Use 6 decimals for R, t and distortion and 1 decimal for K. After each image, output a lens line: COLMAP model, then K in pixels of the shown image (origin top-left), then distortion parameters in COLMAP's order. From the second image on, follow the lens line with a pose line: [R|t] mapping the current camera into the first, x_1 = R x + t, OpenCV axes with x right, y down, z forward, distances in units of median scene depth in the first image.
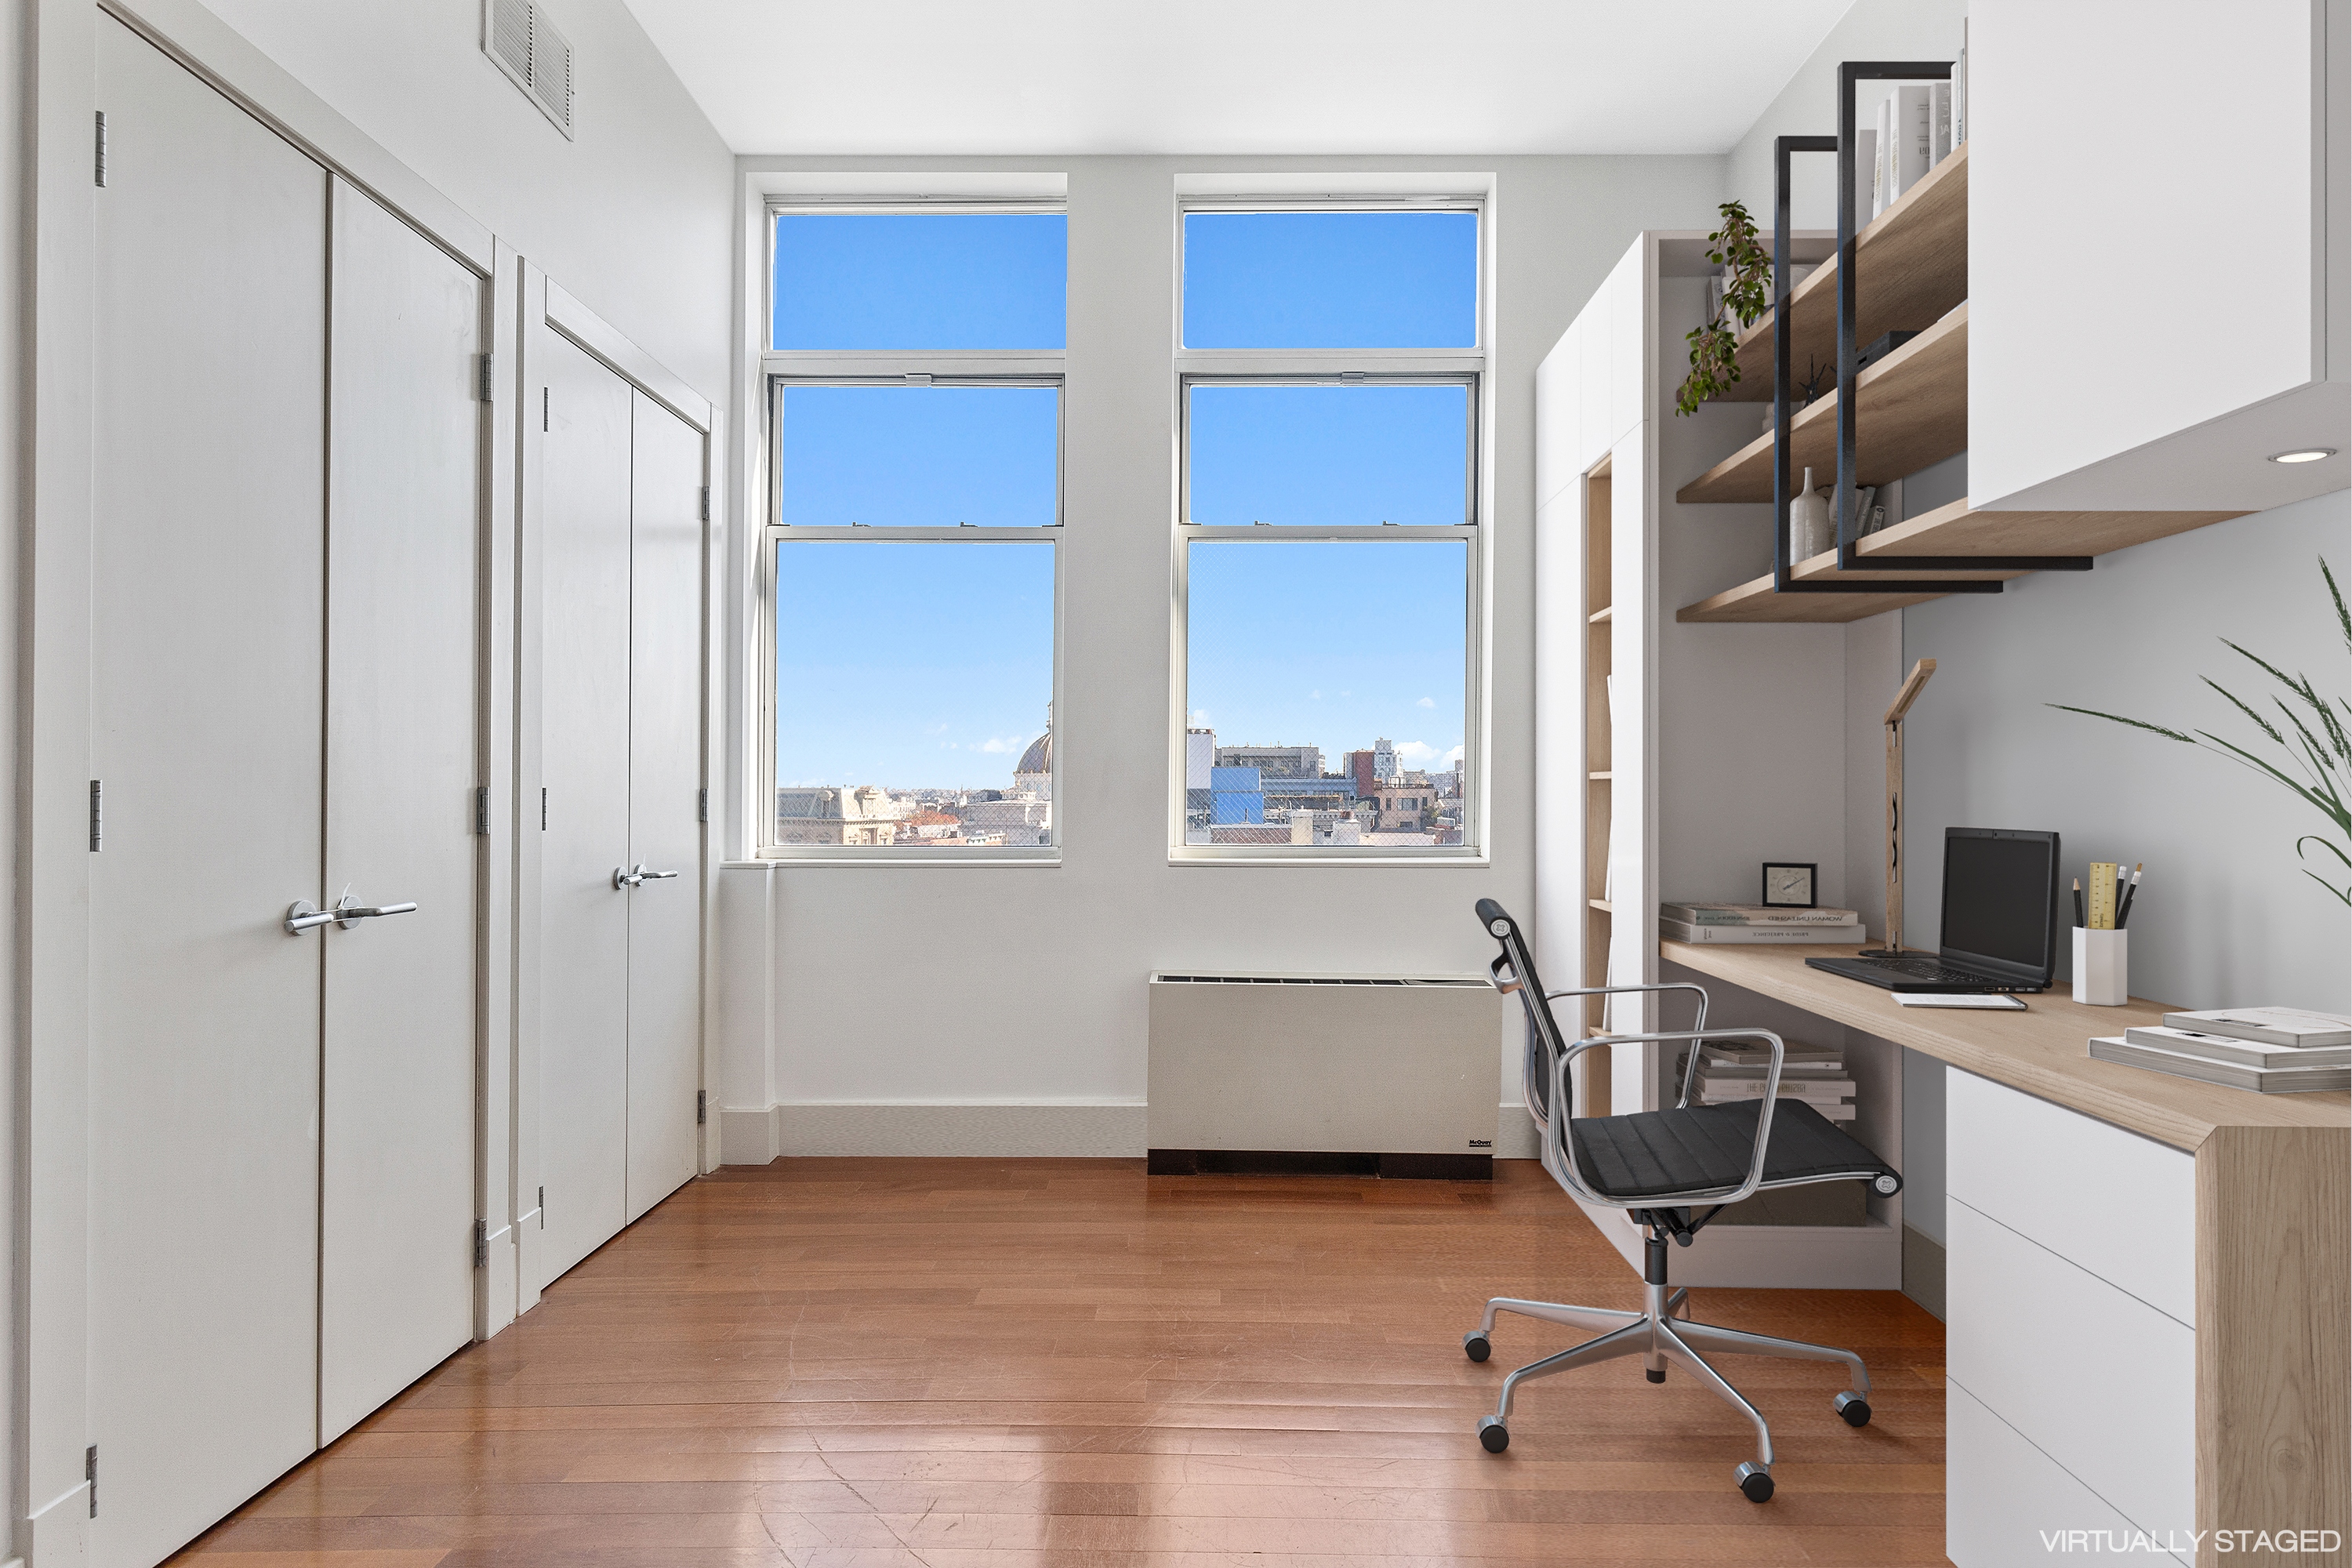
lens RADIAL K [[1279.9, 0, 1178.1], [0, 1279.9, 792.9], [0, 0, 1]] dist [0.000118, -0.000003]
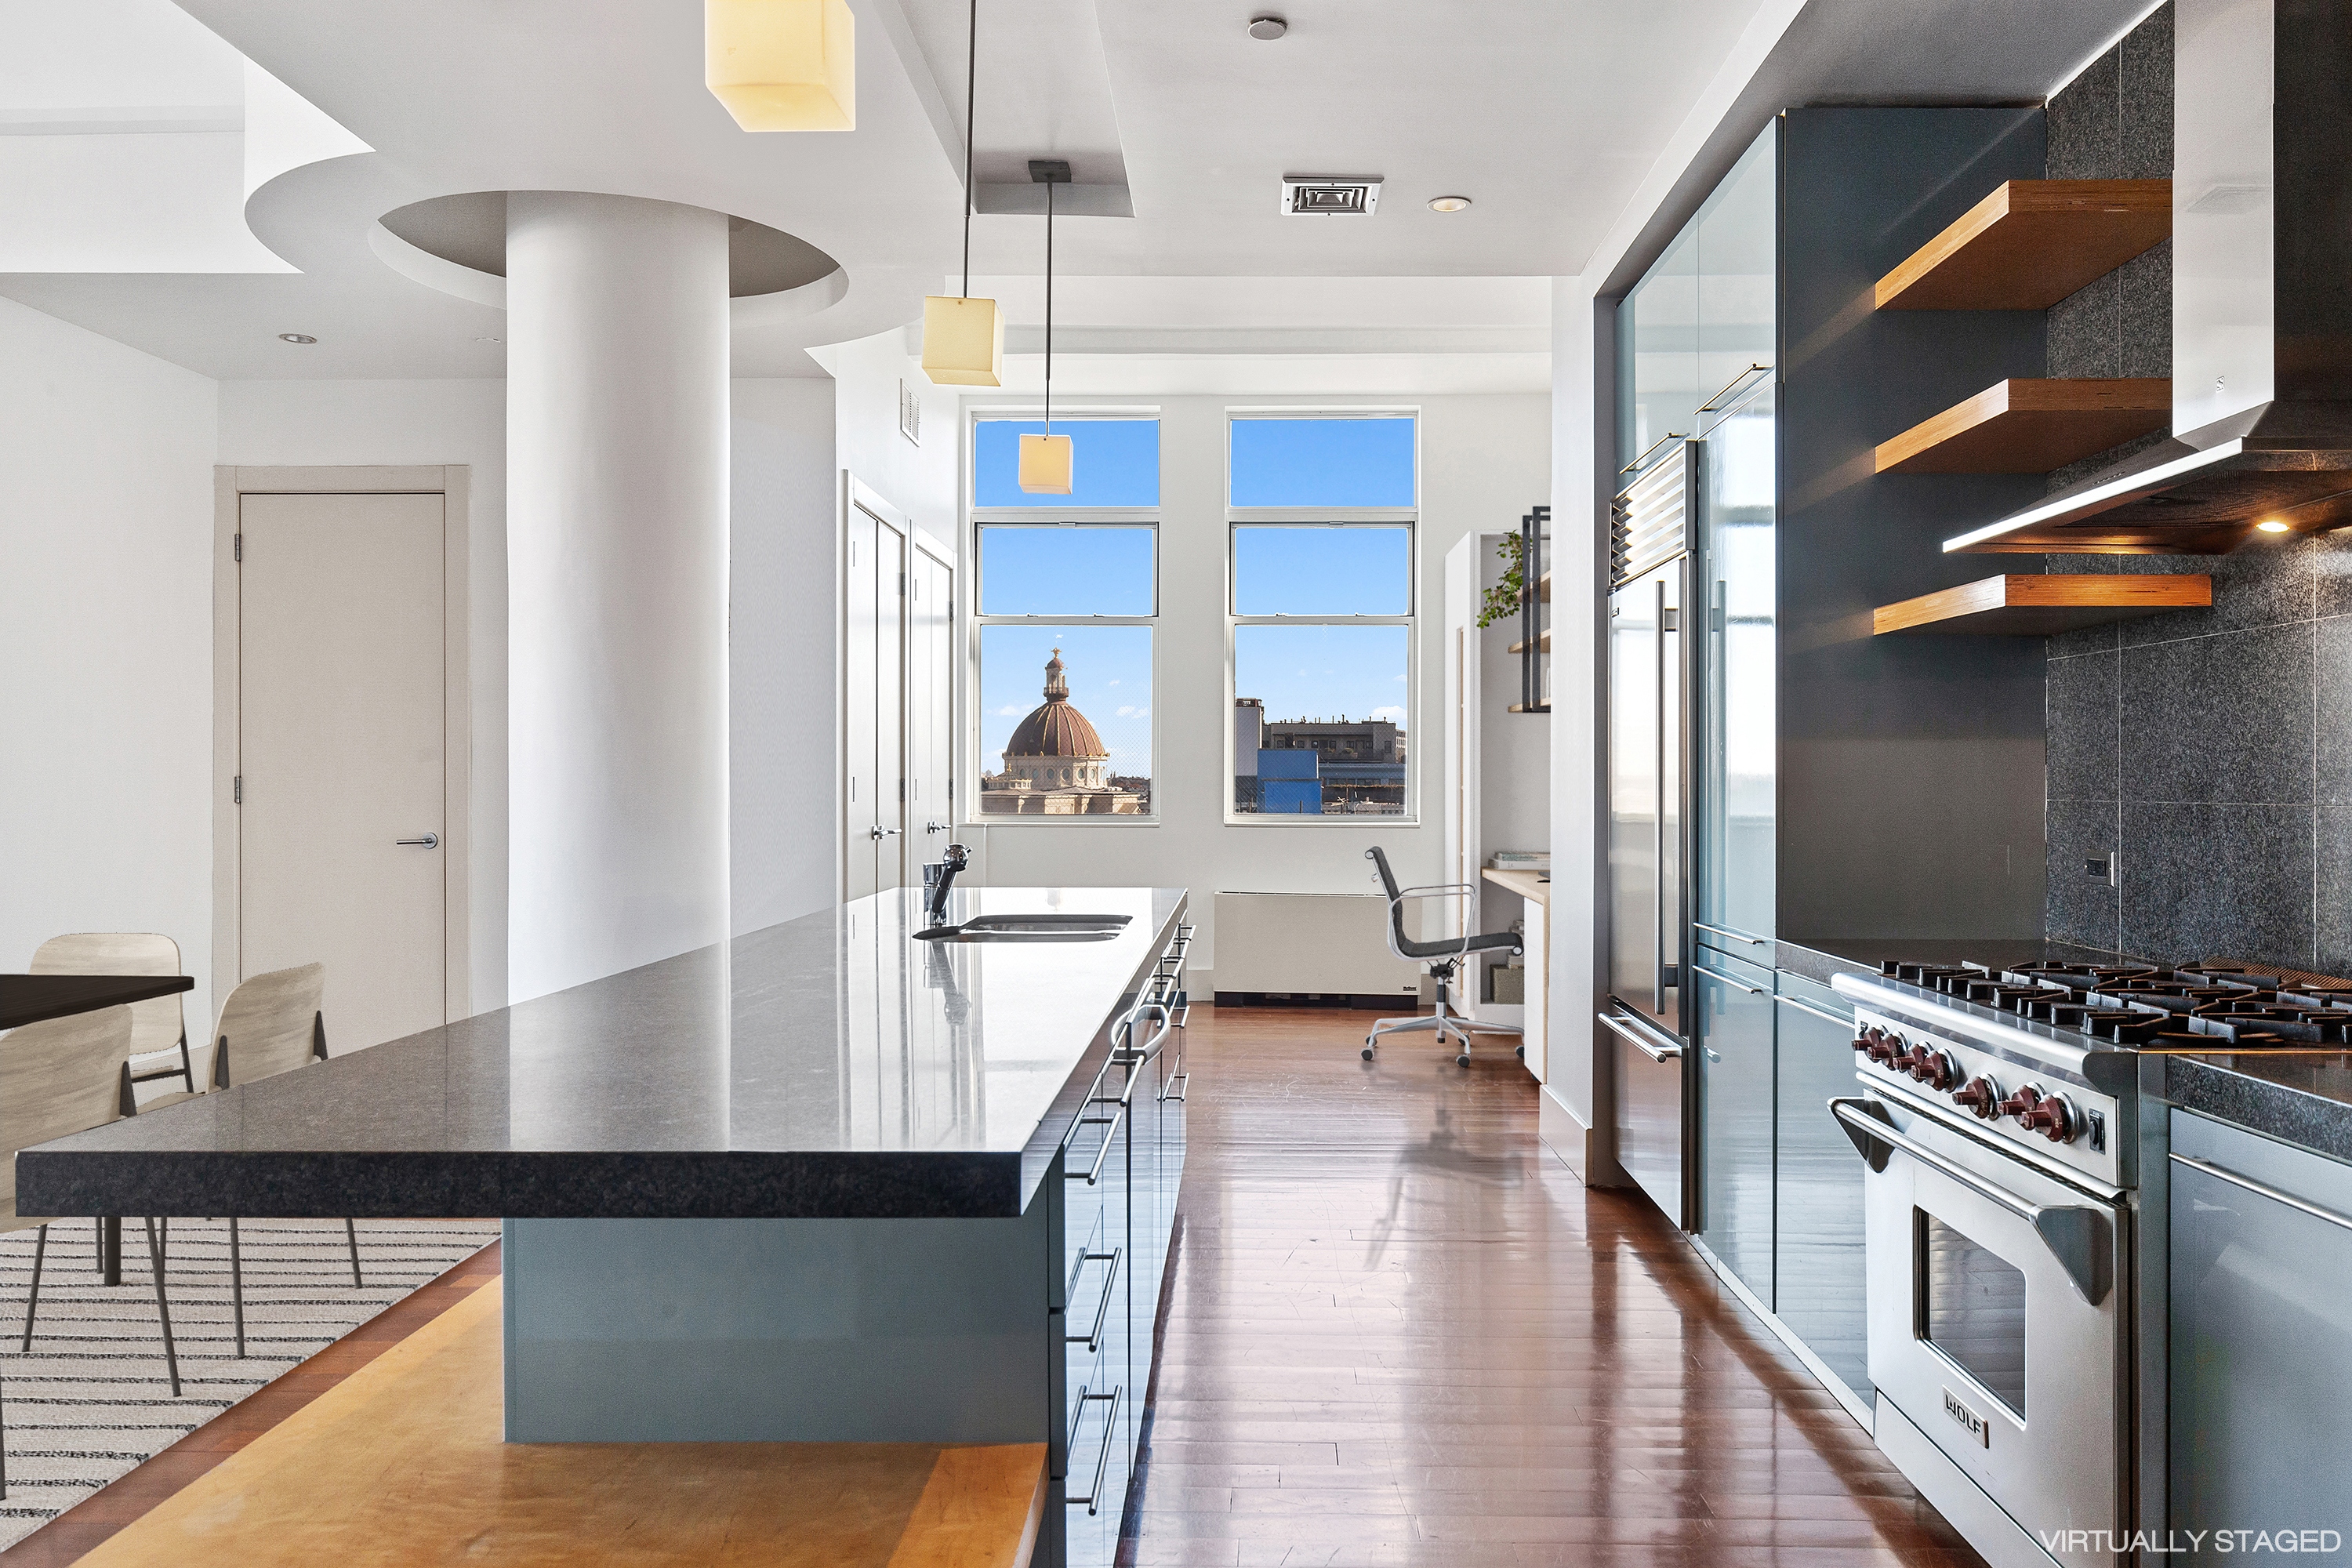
lens RADIAL K [[1706.1, 0, 1180.8], [0, 1706.1, 787.6], [0, 0, 1]] dist [-0.007777, 0.008435]
pose [[0.999810, 0.001461, -0.019455, -0.016923], [-0.001385, 0.999991, 0.003892, -0.001404], [0.019461, -0.003864, 0.999803, -1.142893]]
